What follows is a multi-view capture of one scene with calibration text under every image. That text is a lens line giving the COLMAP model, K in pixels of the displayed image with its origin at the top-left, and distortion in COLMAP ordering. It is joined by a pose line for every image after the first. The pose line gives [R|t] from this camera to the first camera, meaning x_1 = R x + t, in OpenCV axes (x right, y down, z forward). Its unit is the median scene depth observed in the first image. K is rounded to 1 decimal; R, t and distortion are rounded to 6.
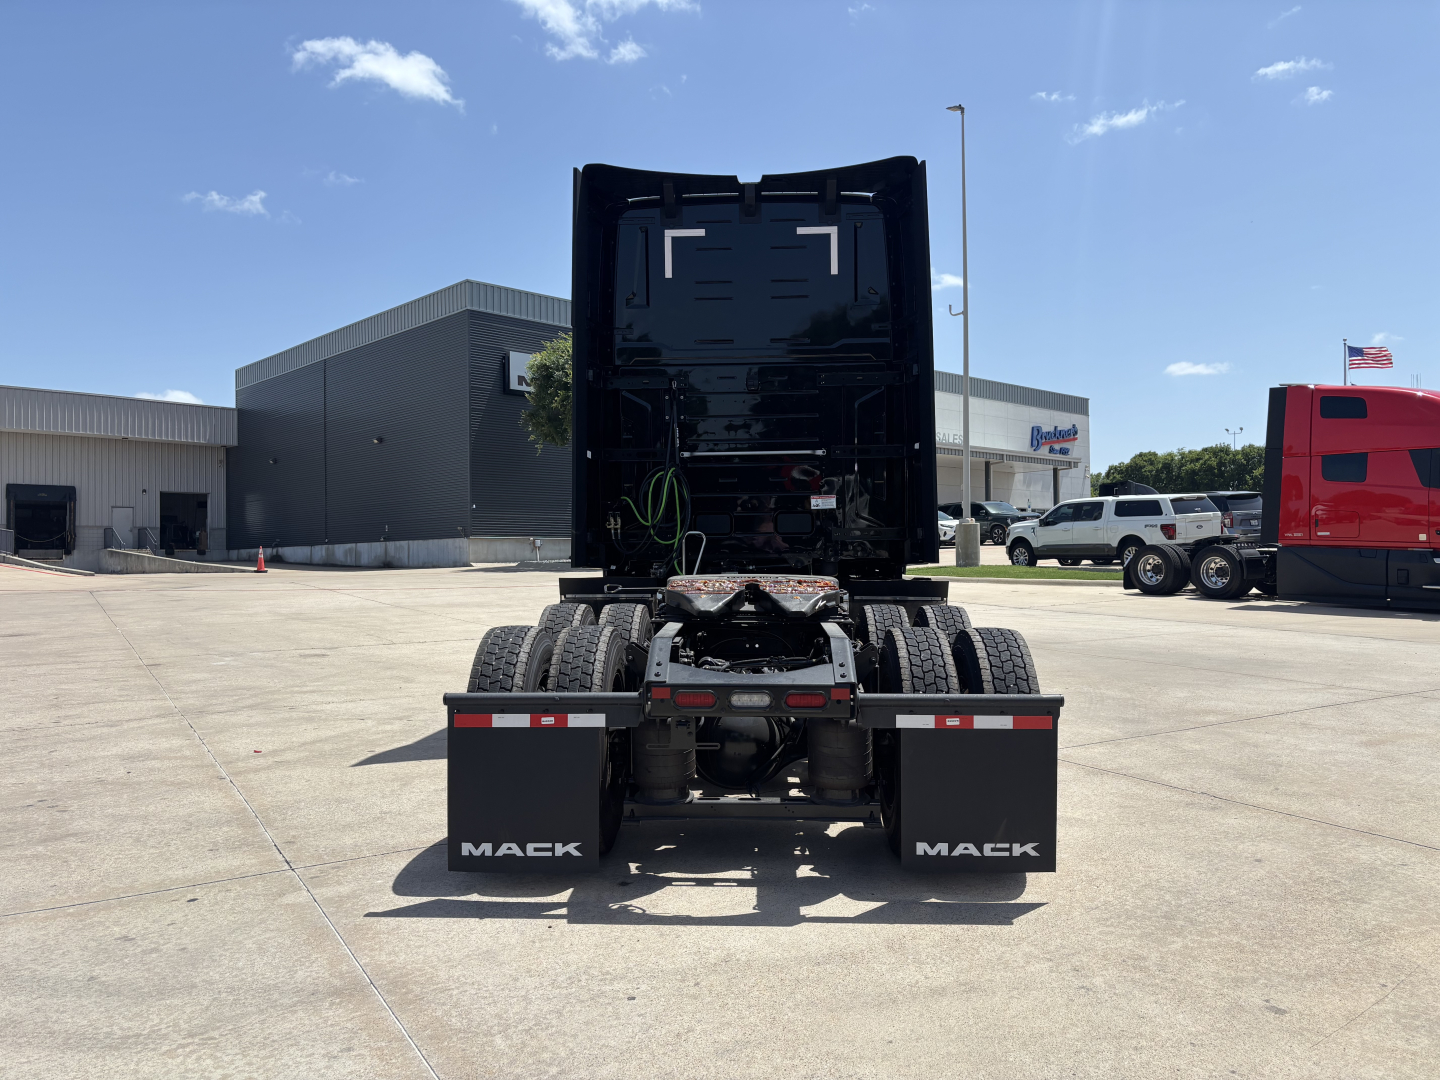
lens RADIAL K [[1077.7, 0, 718.0], [0, 1077.7, 539.7], [0, 0, 1]] dist [0.018988, 0.003319]
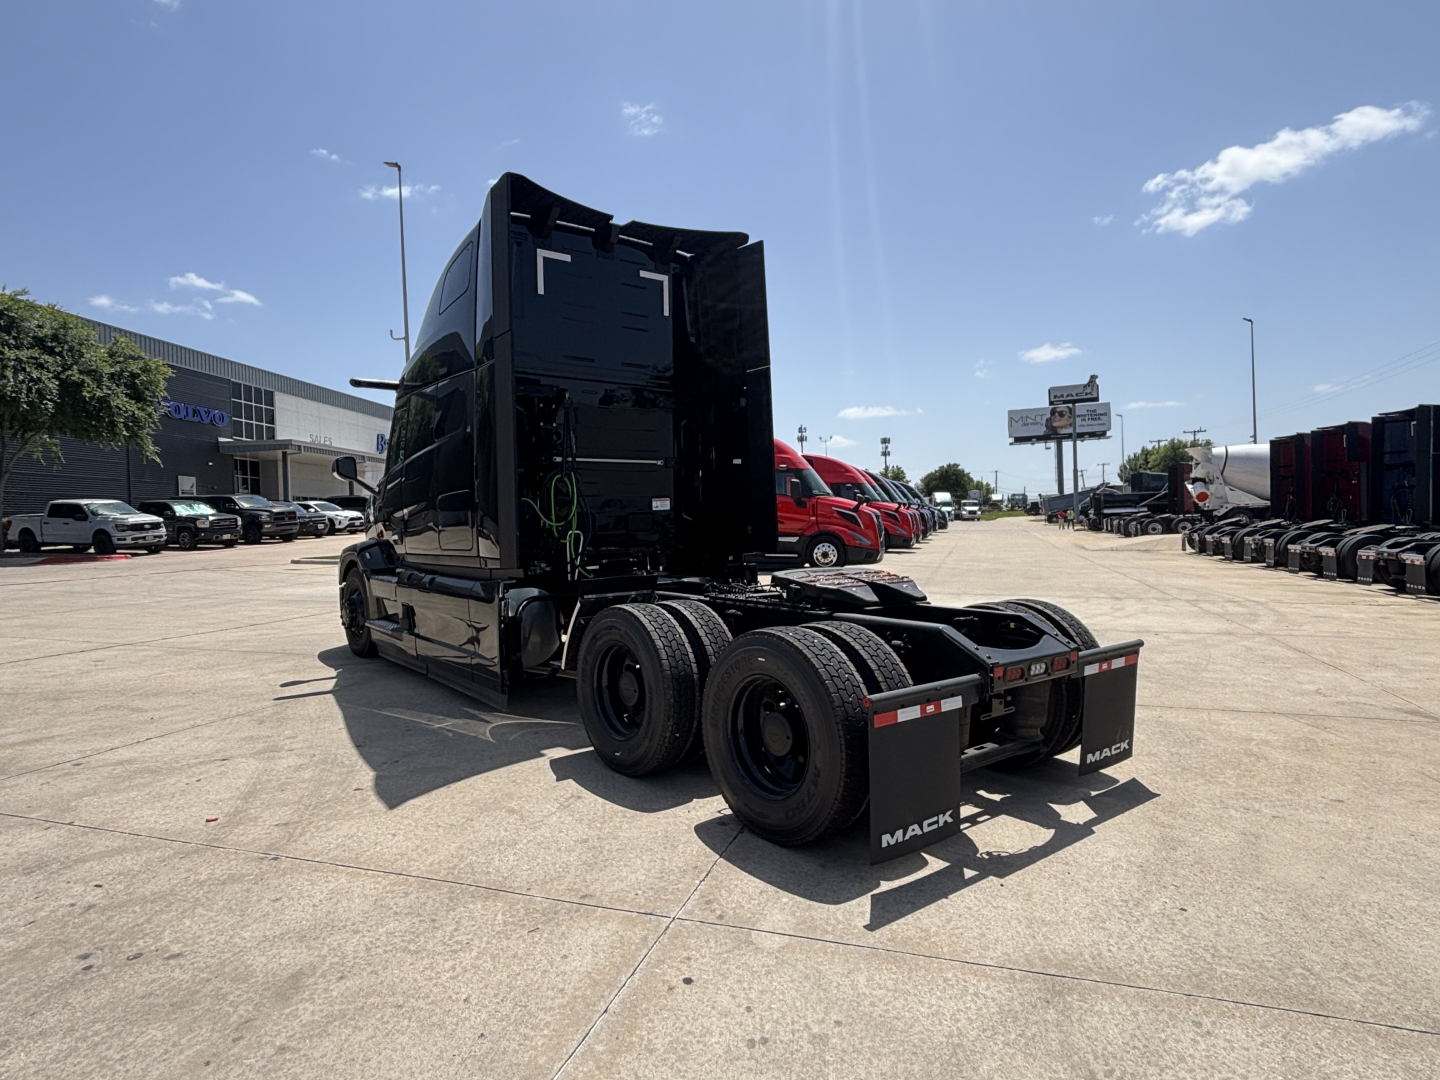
lens RADIAL K [[844.0, 0, 717.3], [0, 844.0, 527.9], [0, 0, 1]] dist [0.000759, -0.001731]
pose [[0.752406, -0.012189, 0.658586, -0.900487], [0.009609, 0.999925, 0.007528, -0.029149], [-0.658629, 0.000664, 0.752467, 0.485471]]
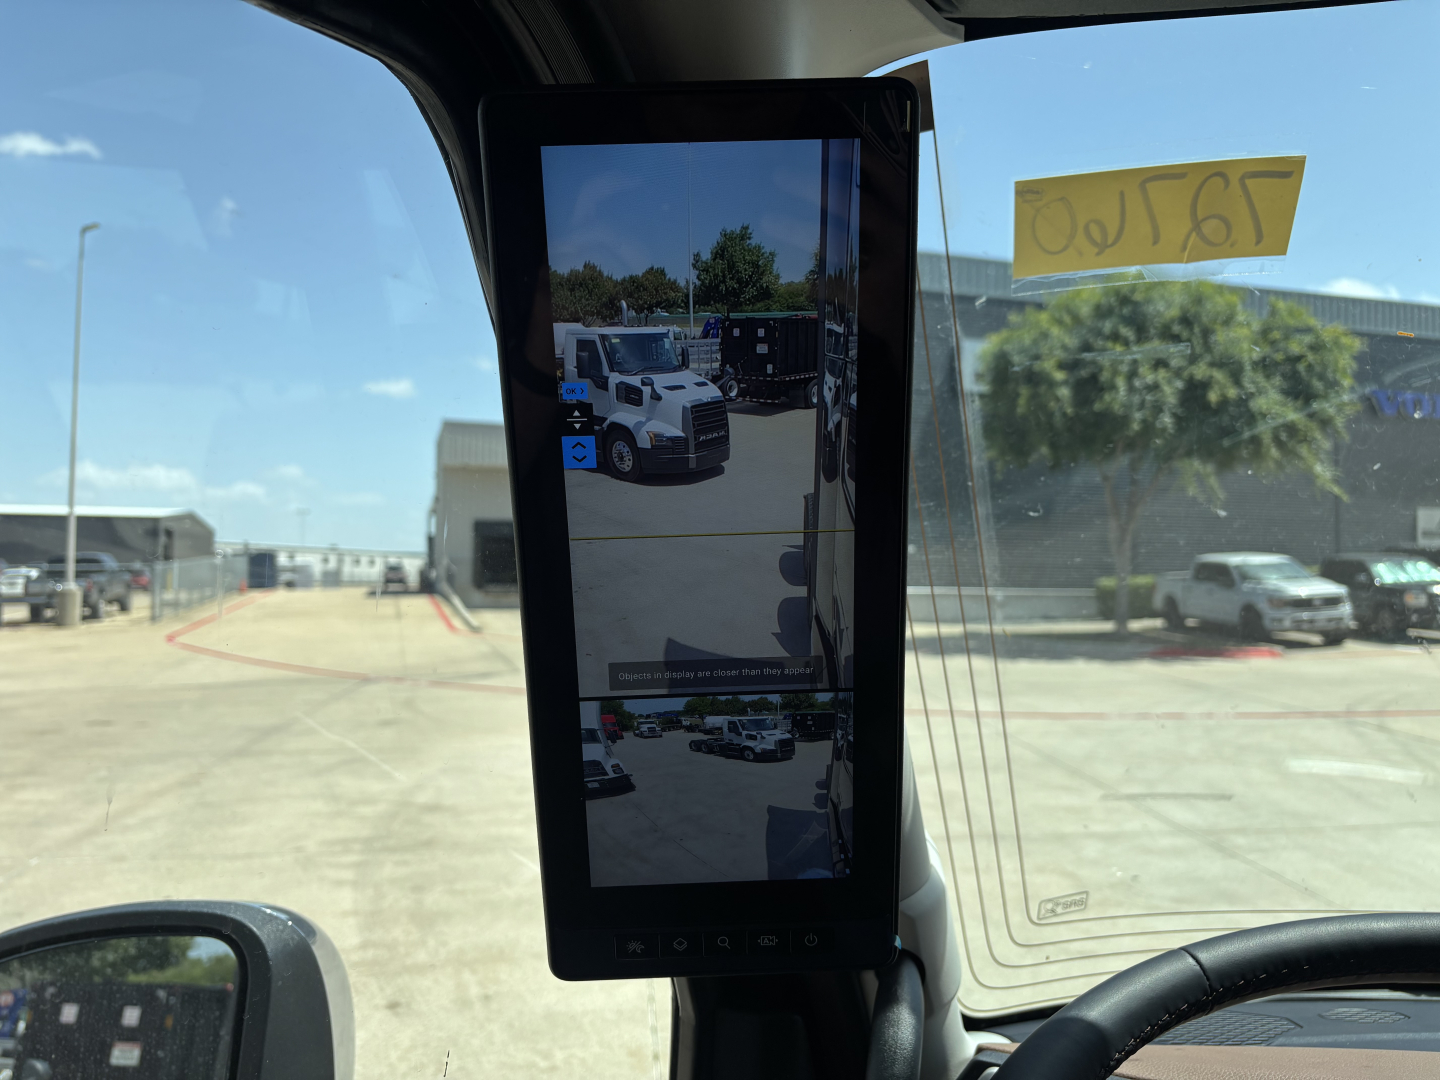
lens RADIAL K [[1077.7, 0, 727.7], [0, 1077.7, 539.4], [0, 0, 1]] dist [0.018988, 0.003319]
pose [[0.896316, 0.000987, -0.443414, -0.099387], [-0.010823, 0.999748, -0.019651, -0.208799], [0.443283, 0.022413, 0.896101, 2.579603]]
